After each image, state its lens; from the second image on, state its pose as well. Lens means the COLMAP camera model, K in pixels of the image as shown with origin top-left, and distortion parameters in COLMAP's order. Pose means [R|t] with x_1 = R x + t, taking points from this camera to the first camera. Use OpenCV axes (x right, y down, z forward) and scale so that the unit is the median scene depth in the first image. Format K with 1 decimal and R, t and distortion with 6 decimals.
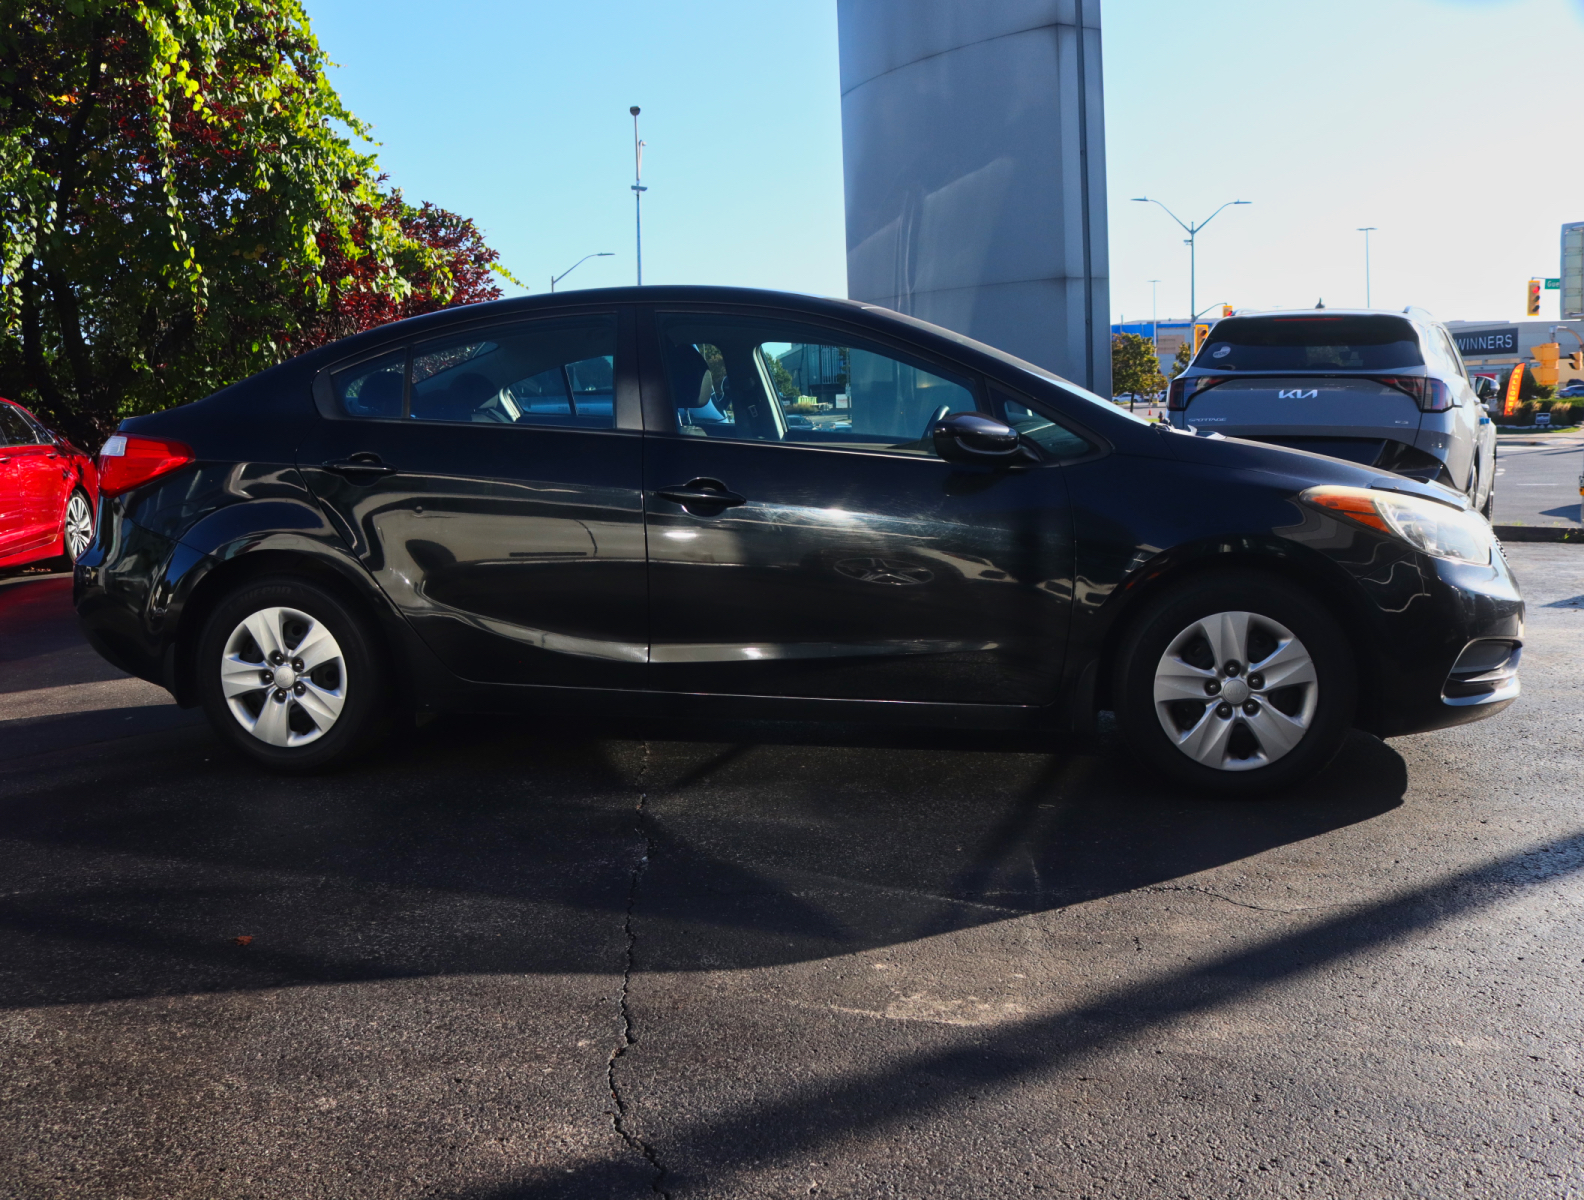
lens RADIAL K [[1498.8, 0, 784.0], [0, 1498.8, 591.9], [0, 0, 1]] dist [-0.152146, 0.123880]
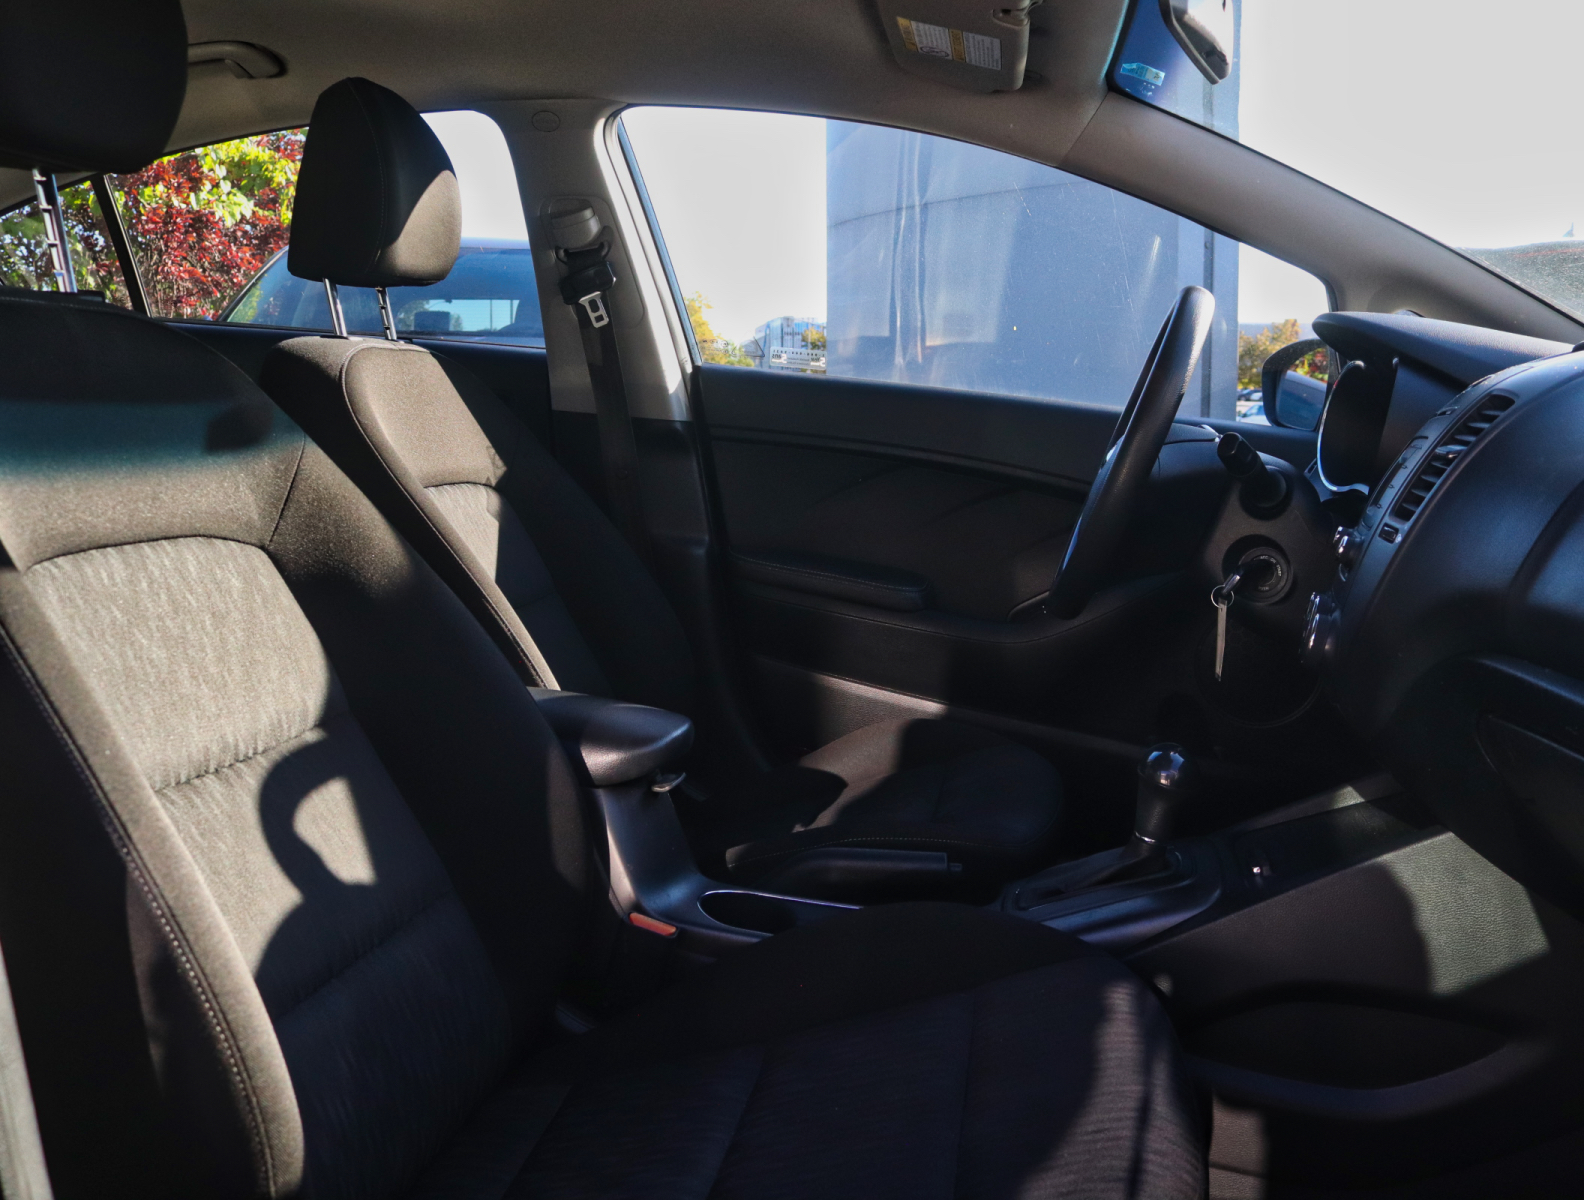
lens RADIAL K [[1498.8, 0, 784.0], [0, 1498.8, 591.9], [0, 0, 1]] dist [-0.152146, 0.123880]
pose [[0.999072, 0.025821, 0.034470, 0.003391], [-0.026228, 0.999591, 0.011389, -0.022713], [-0.034161, -0.012283, 0.999341, 0.235972]]
